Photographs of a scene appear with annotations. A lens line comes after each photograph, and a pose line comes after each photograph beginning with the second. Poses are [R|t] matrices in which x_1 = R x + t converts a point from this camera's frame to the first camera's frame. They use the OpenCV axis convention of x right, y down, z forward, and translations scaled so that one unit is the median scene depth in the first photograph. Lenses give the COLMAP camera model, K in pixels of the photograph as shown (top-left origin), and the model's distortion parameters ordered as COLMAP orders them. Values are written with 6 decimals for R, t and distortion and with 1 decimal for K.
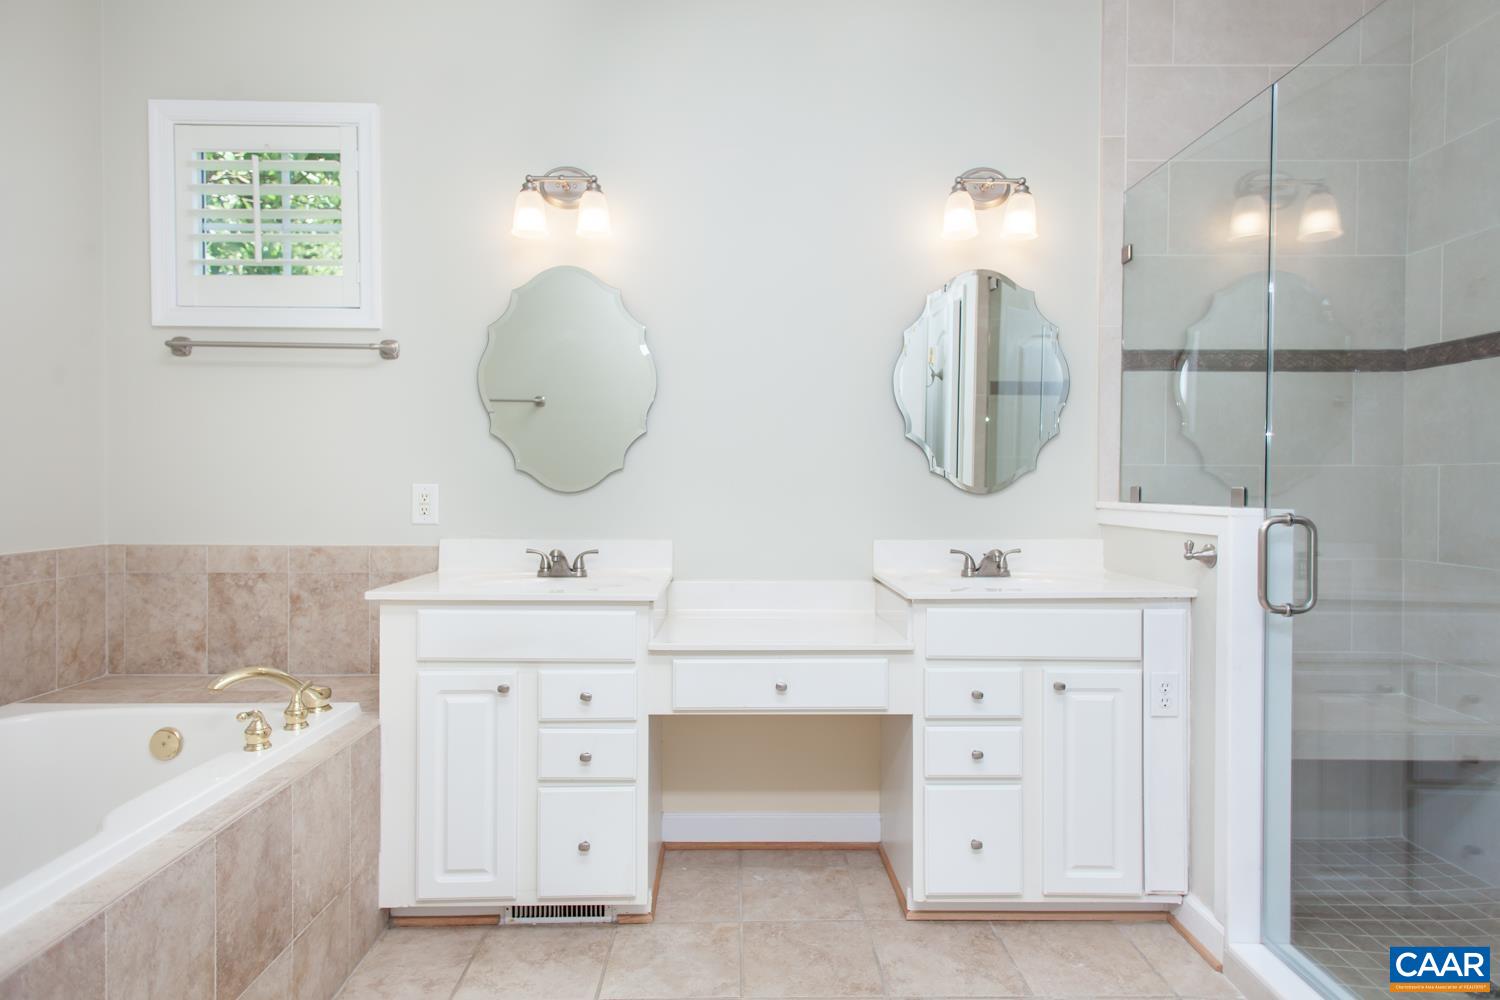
lens RADIAL K [[827.1, 0, 749.0], [0, 827.1, 495.4], [0, 0, 1]] dist [0.024056, -0.001573]
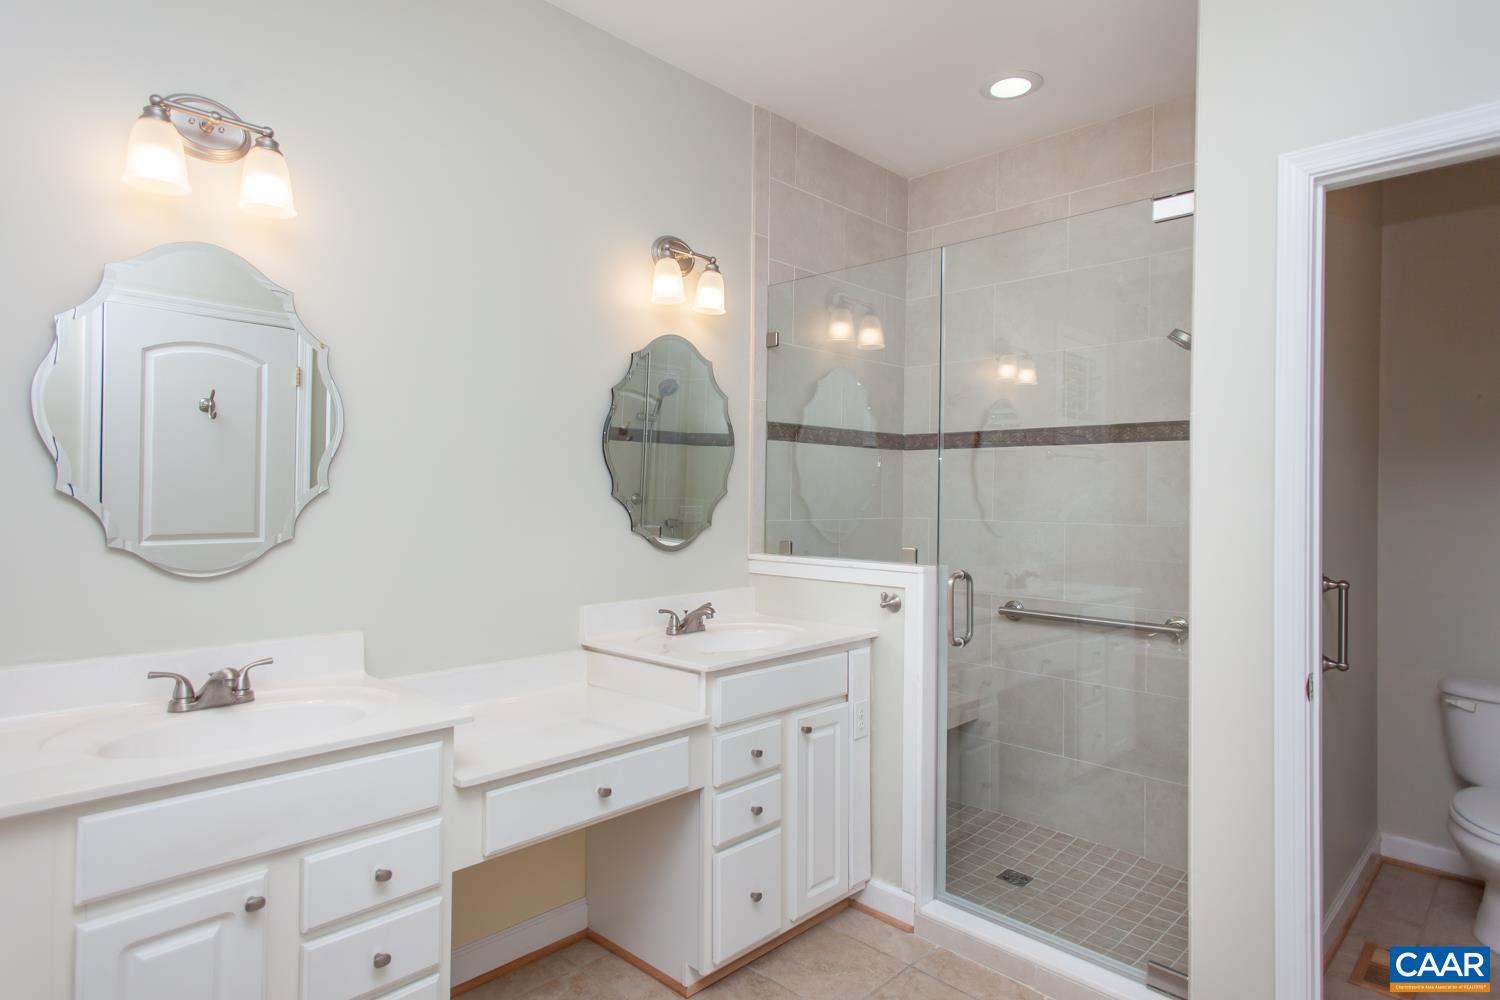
lens RADIAL K [[827.1, 0, 749.0], [0, 827.1, 495.4], [0, 0, 1]] dist [0.024056, -0.001573]
pose [[0.713404, 0.003695, 0.700743, -0.459510], [0.002835, 0.999963, -0.008160, -0.077327], [-0.700747, 0.007808, 0.713367, 0.245960]]
